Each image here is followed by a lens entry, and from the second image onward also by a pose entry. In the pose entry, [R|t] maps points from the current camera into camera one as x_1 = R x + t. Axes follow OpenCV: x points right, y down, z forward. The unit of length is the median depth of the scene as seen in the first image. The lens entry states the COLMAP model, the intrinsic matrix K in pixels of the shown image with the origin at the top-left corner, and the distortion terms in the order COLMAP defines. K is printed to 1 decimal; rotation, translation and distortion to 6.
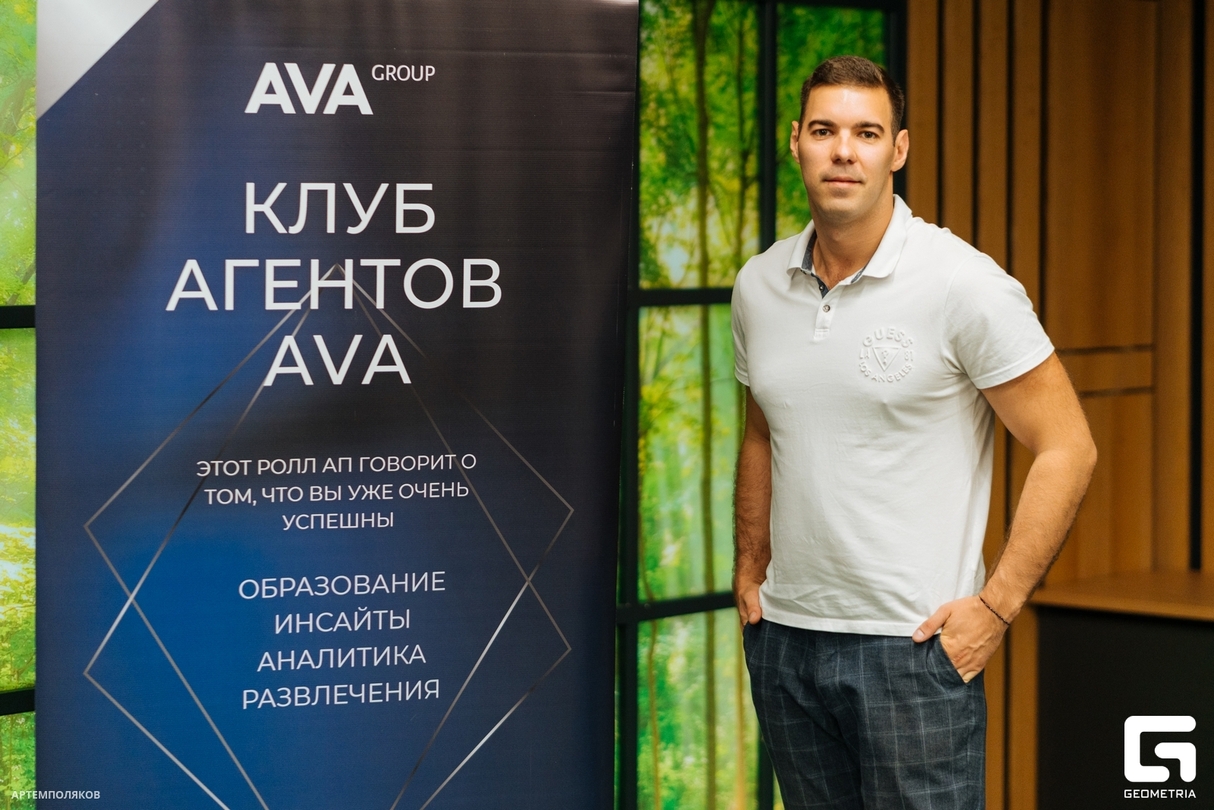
lens RADIAL K [[3291.0, 0, 609.4], [0, 3291.0, 315.3], [0, 0, 1]] dist [0.006977, -0.462019]
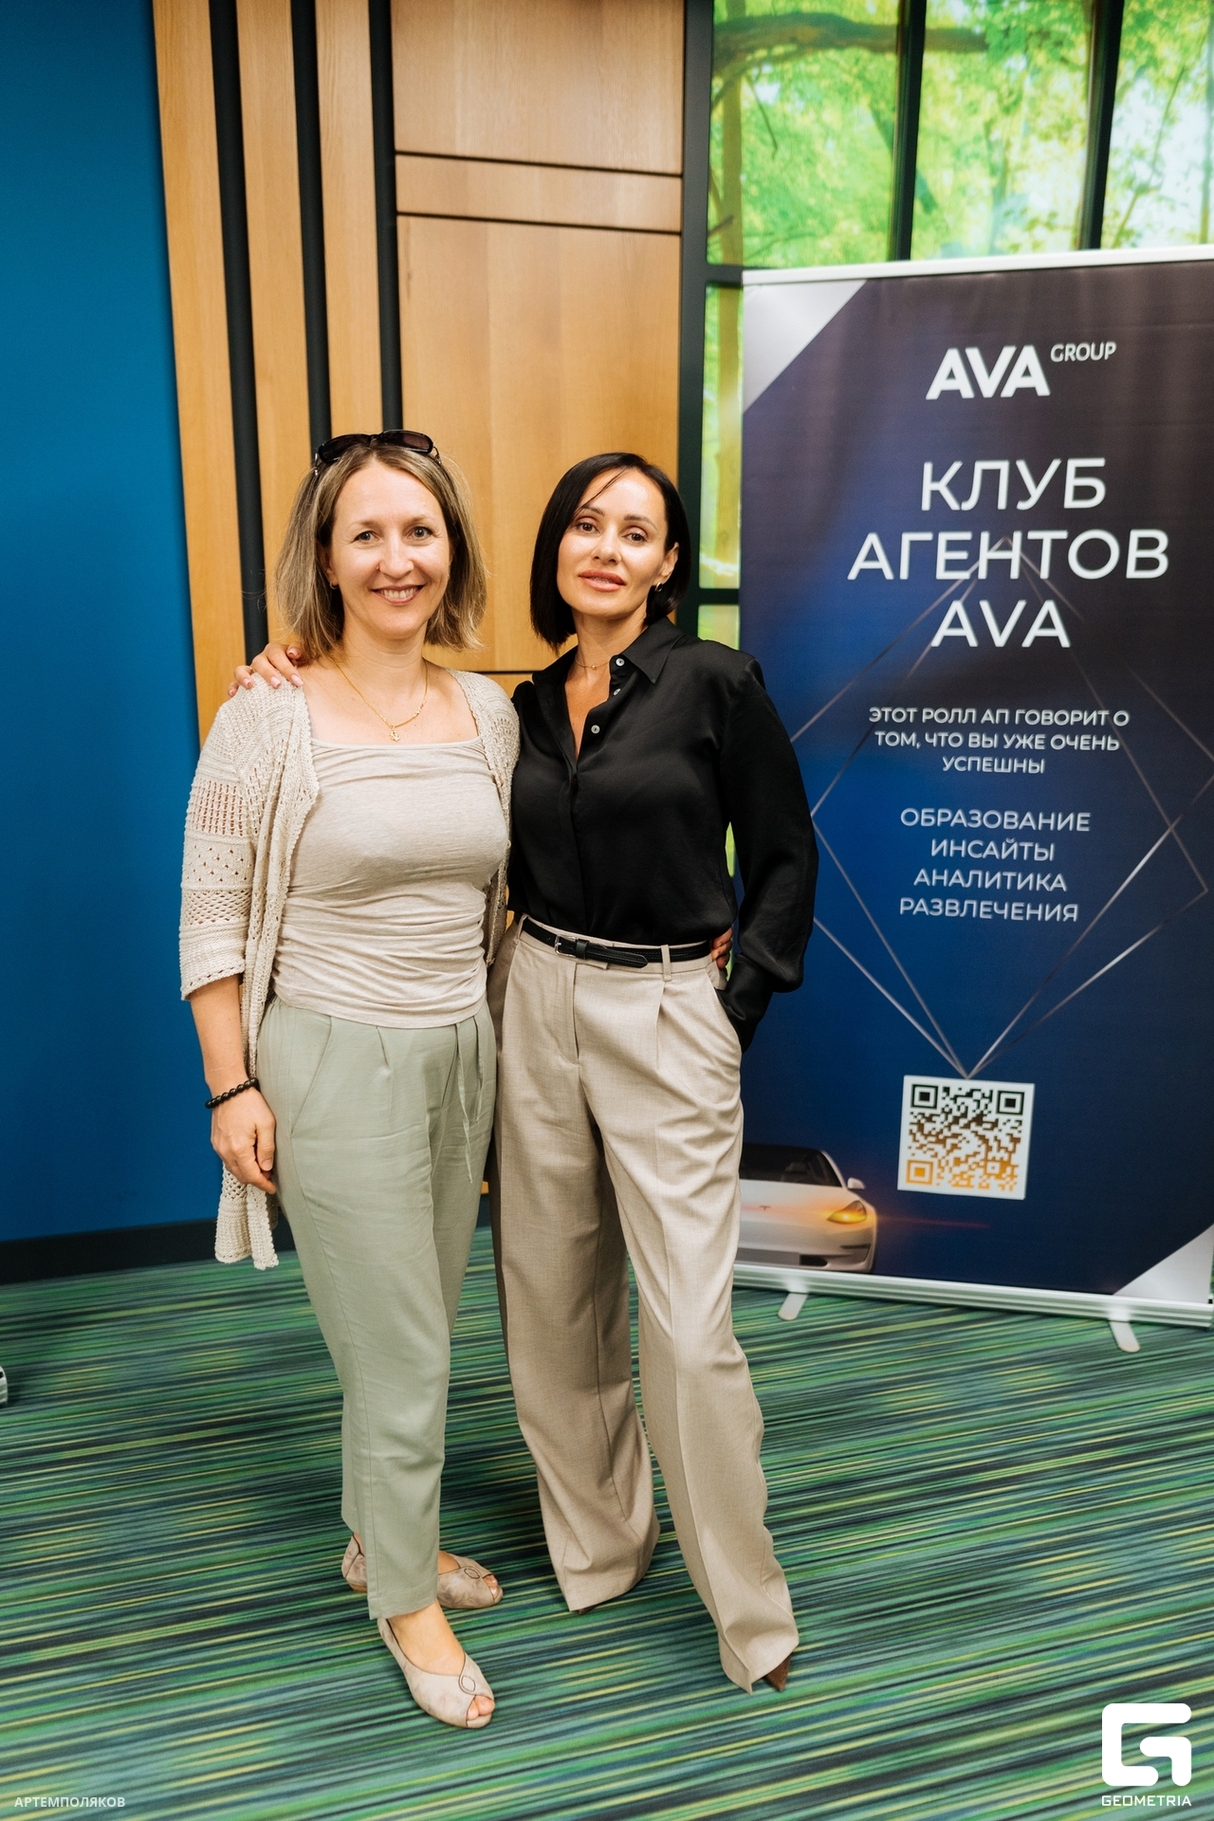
lens RADIAL K [[1370.5, 0, 578.0], [0, 1370.5, 944.0], [0, 0, 1]] dist [-0.007069, 0.005998]
pose [[0.827373, 0.128606, -0.546731, 0.070841], [-0.014465, 0.977988, 0.208159, 0.025419], [0.561467, -0.164316, 0.811021, 0.510036]]
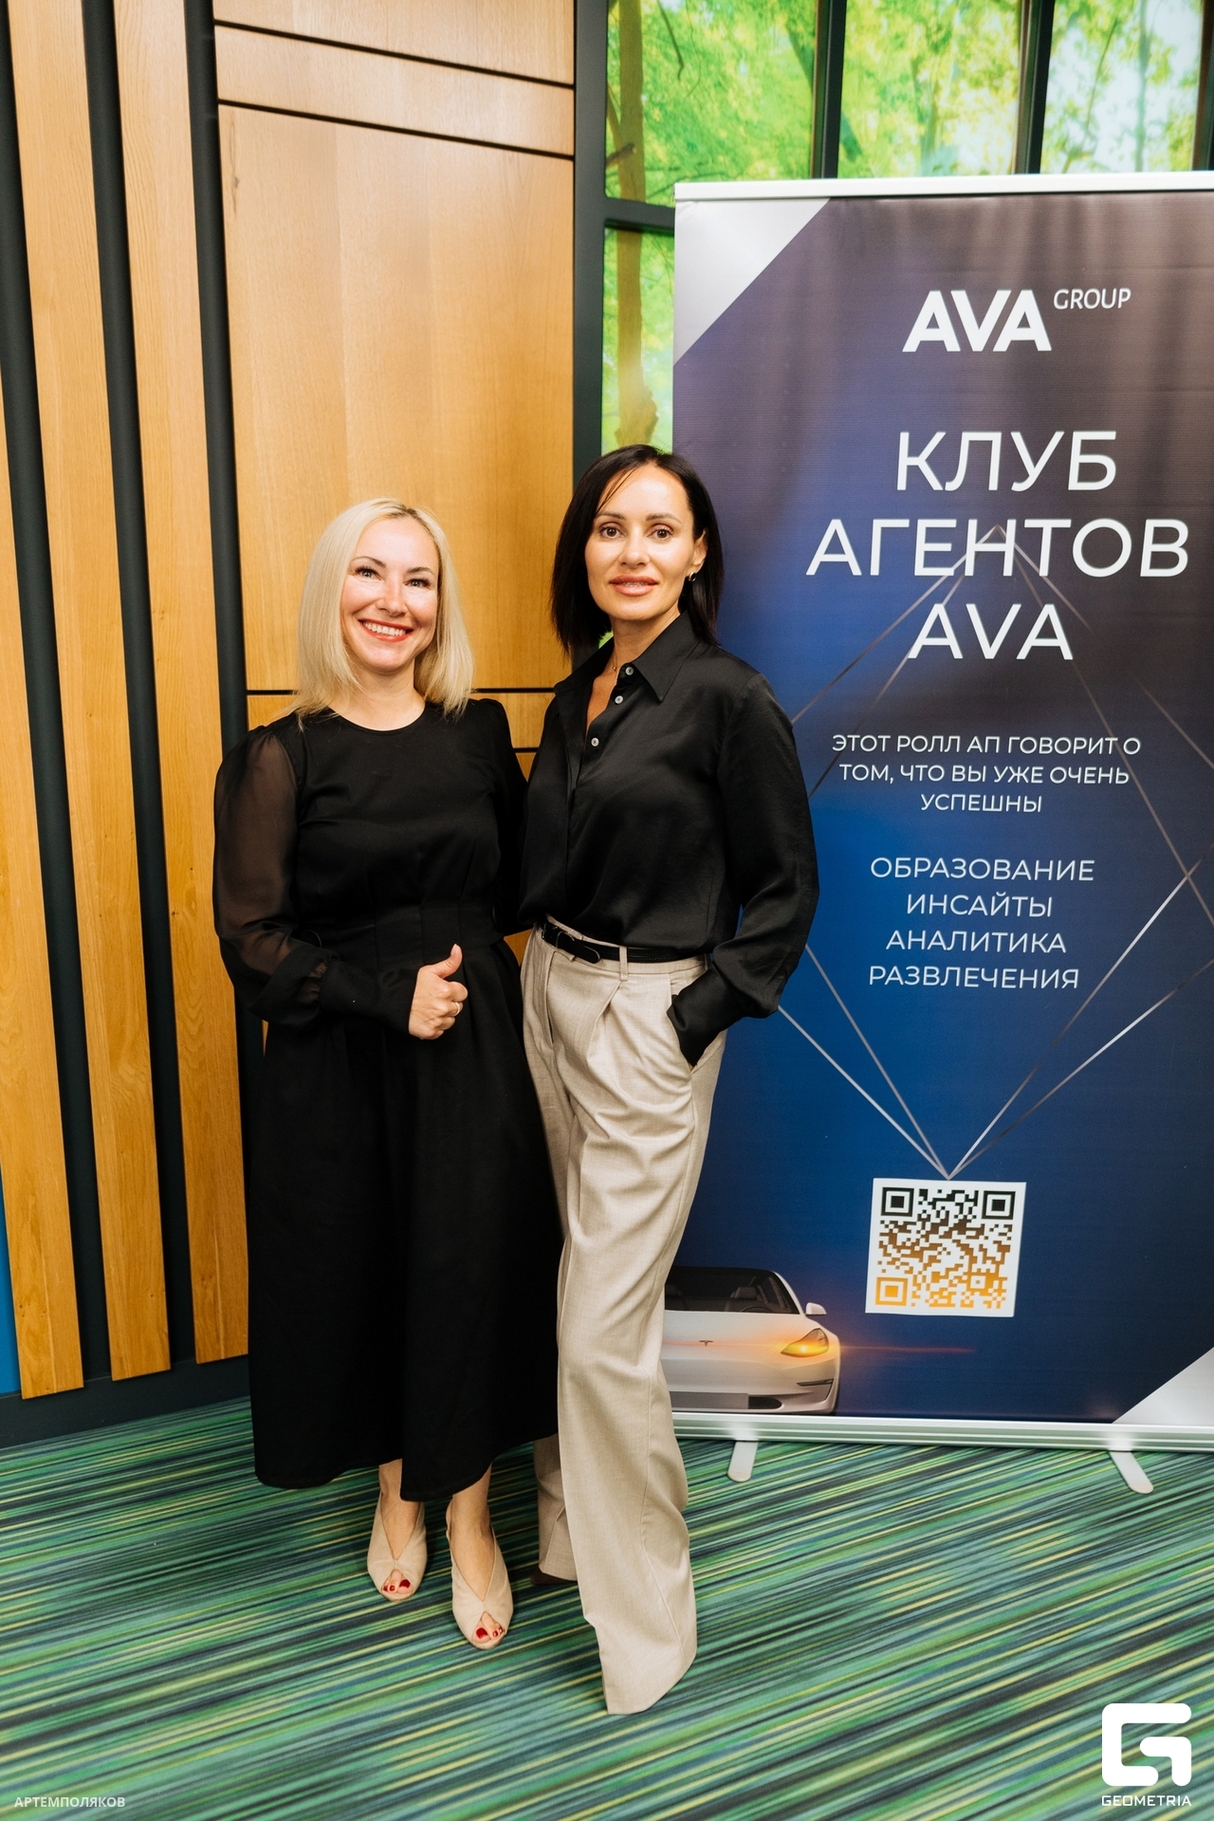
lens RADIAL K [[1338.3, 0, 590.3], [0, 1338.3, 945.8], [0, 0, 1]] dist [-0.008928, 0.006448]
pose [[0.901594, 0.097254, -0.421509, -0.016074], [-0.017082, 0.981644, 0.189954, 0.031038], [0.432245, -0.164061, 0.886706, 0.595495]]
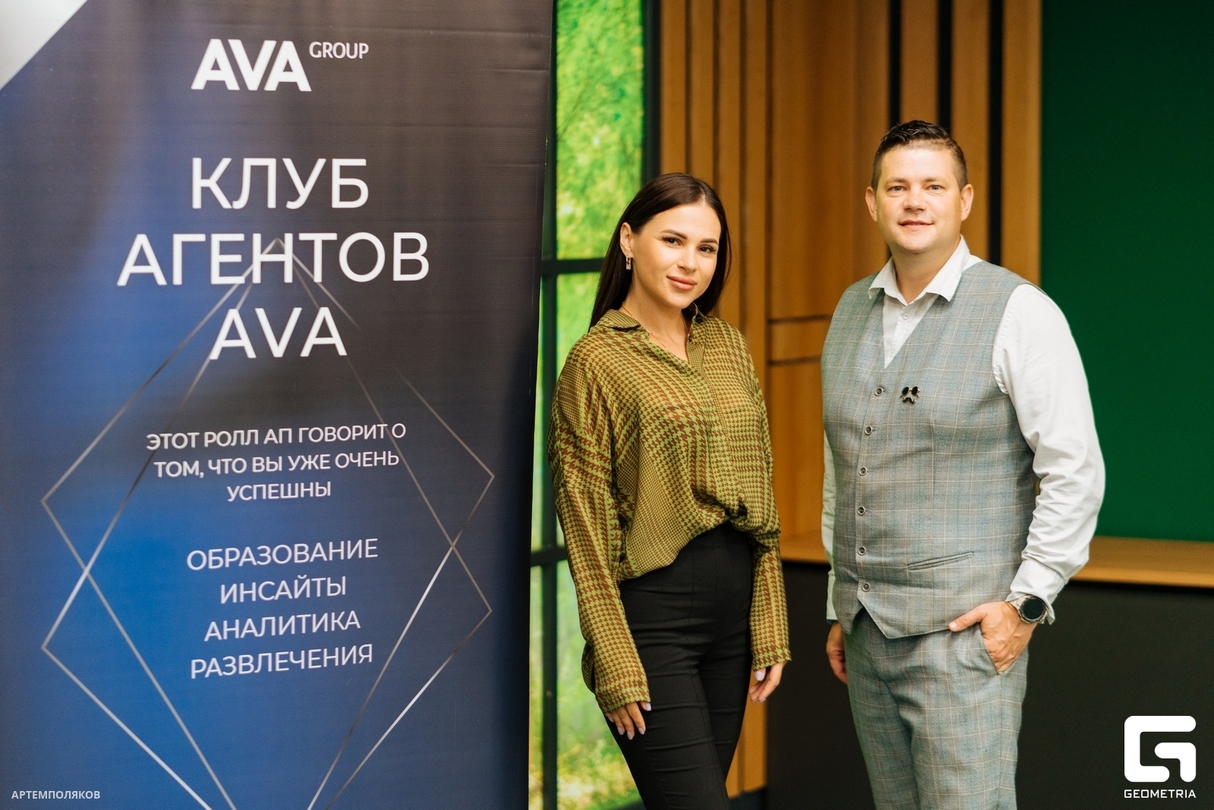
lens RADIAL K [[3155.4, 0, 608.5], [0, 3155.4, 345.0], [0, 0, 1]] dist [-0.040495, 0.348771]
pose [[0.983460, -0.013579, 0.180617, -0.157973], [0.010697, 0.999800, 0.016924, 0.001931], [-0.180811, -0.014712, 0.983408, 0.024035]]
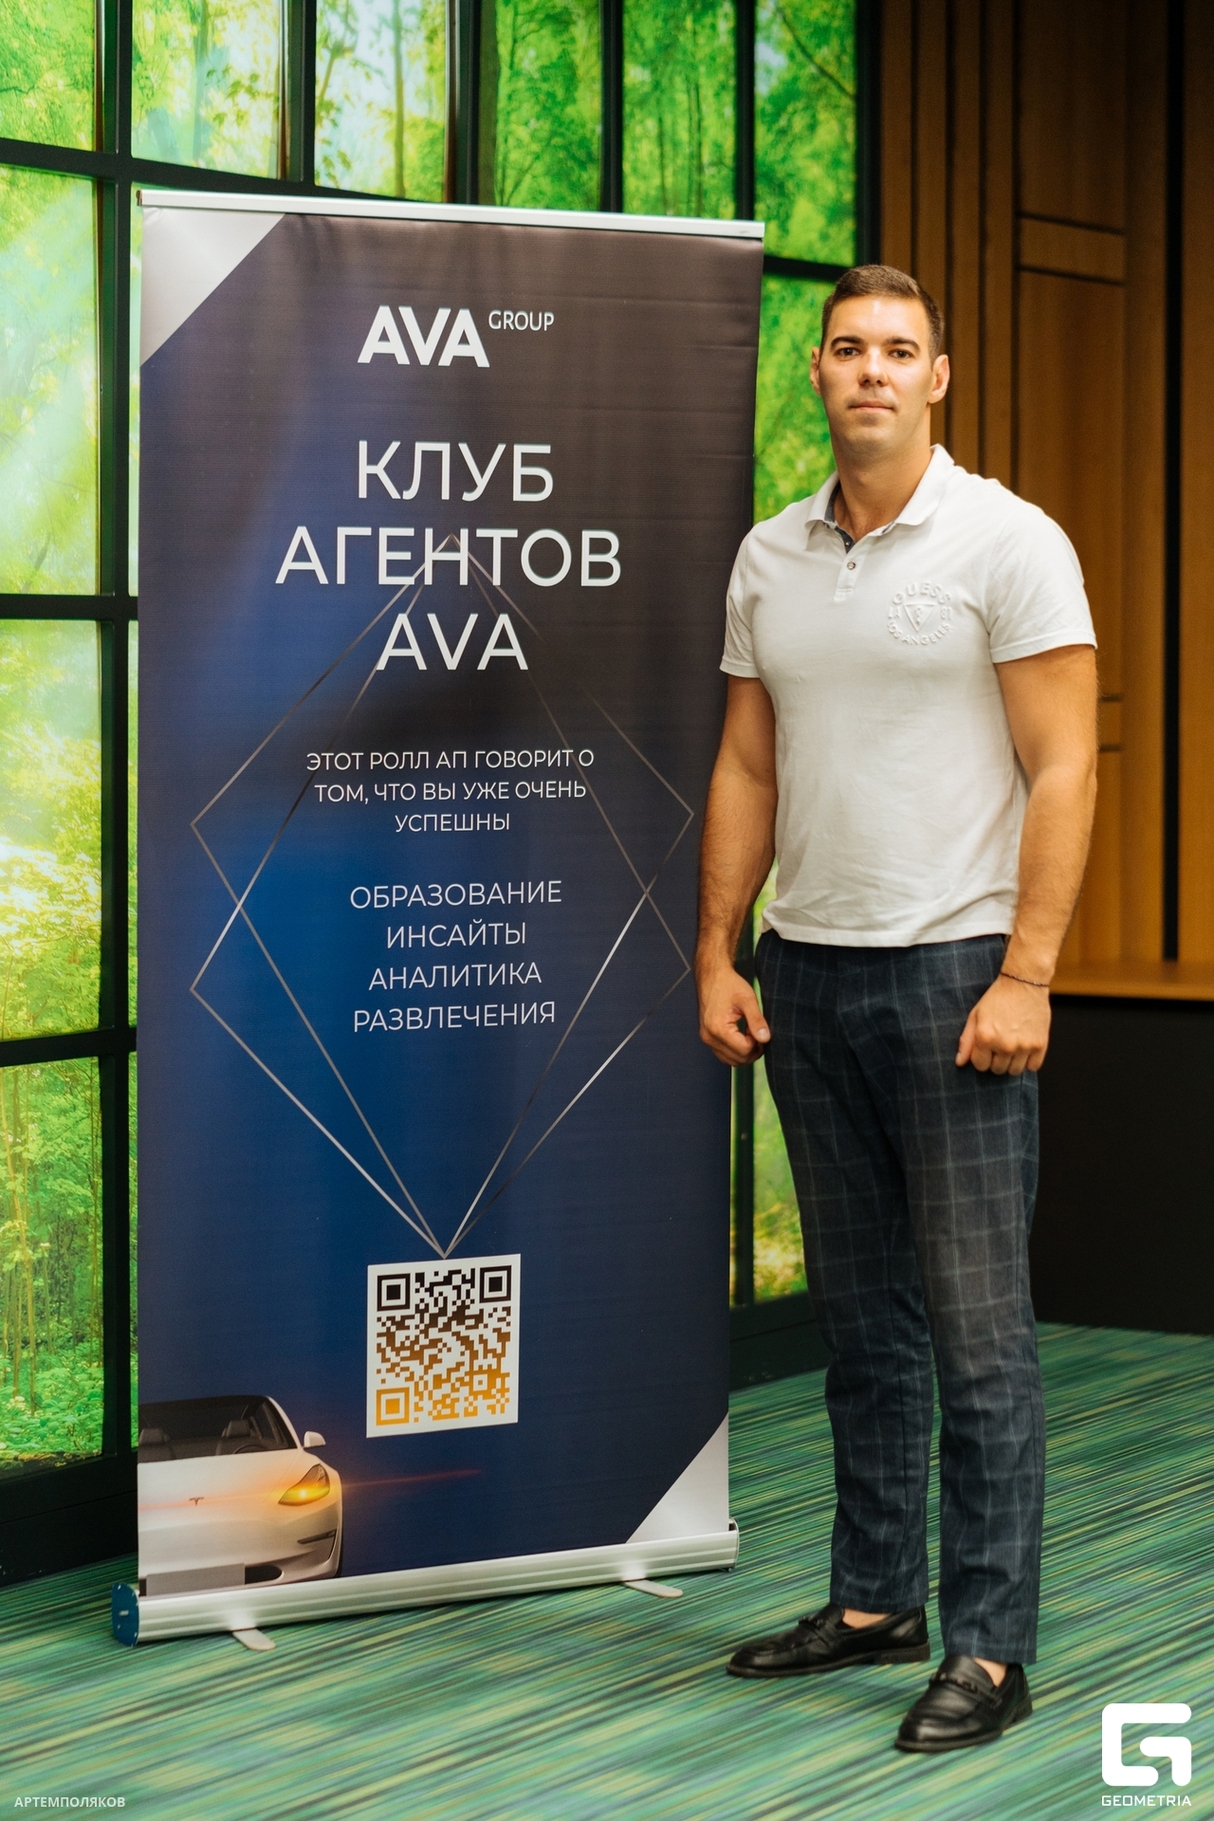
lens RADIAL K [[4589.8, 0, 631.1], [0, 4589.8, 994.3], [0, 0, 1]] dist [-0.029262, 0.516375]
pose [[0.988914, -0.014572, 0.147770, -0.220025], [0.008532, 0.999105, 0.041426, 0.057961], [-0.148242, -0.039706, 0.988154, -0.244809]]
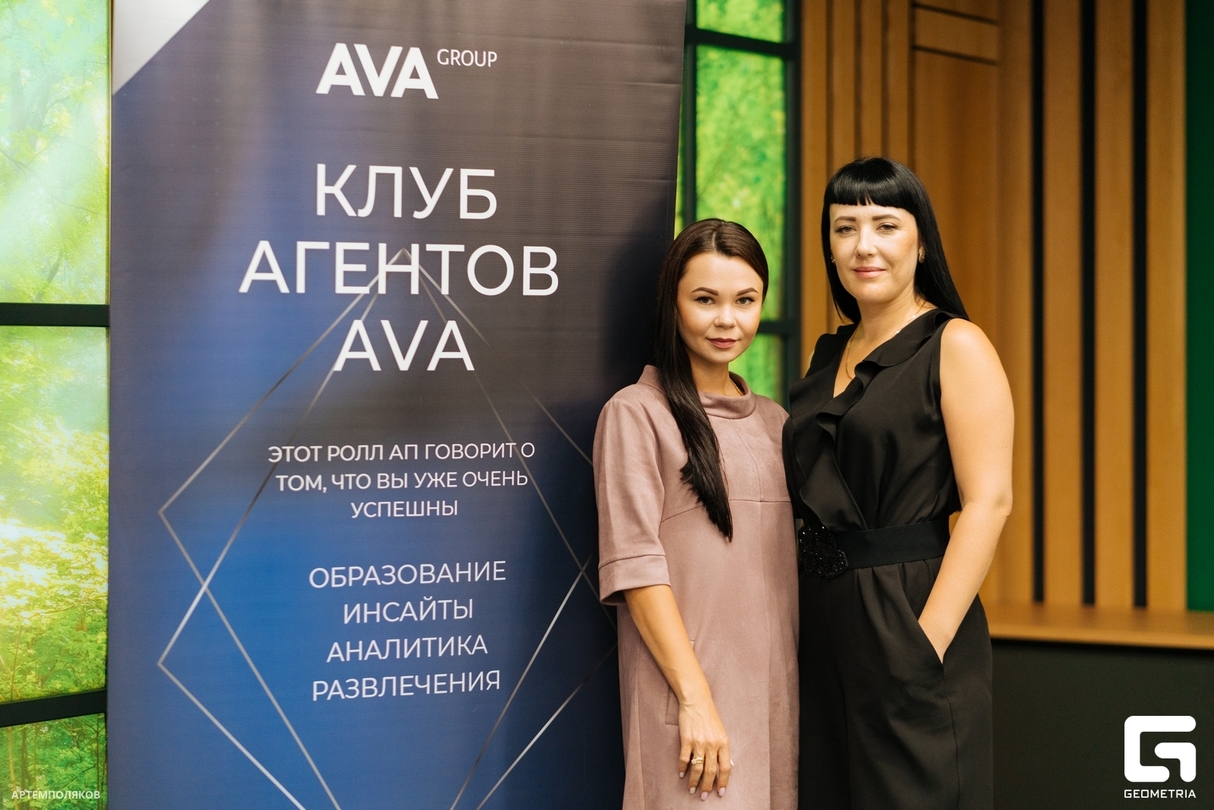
lens RADIAL K [[3016.9, 0, 602.1], [0, 3016.9, 359.5], [0, 0, 1]] dist [0.006334, -1.290432]
pose [[0.991636, -0.005778, 0.128939, -0.140357], [0.010114, 0.999404, -0.033001, 0.048177], [-0.128672, 0.034029, 0.991103, 0.092801]]
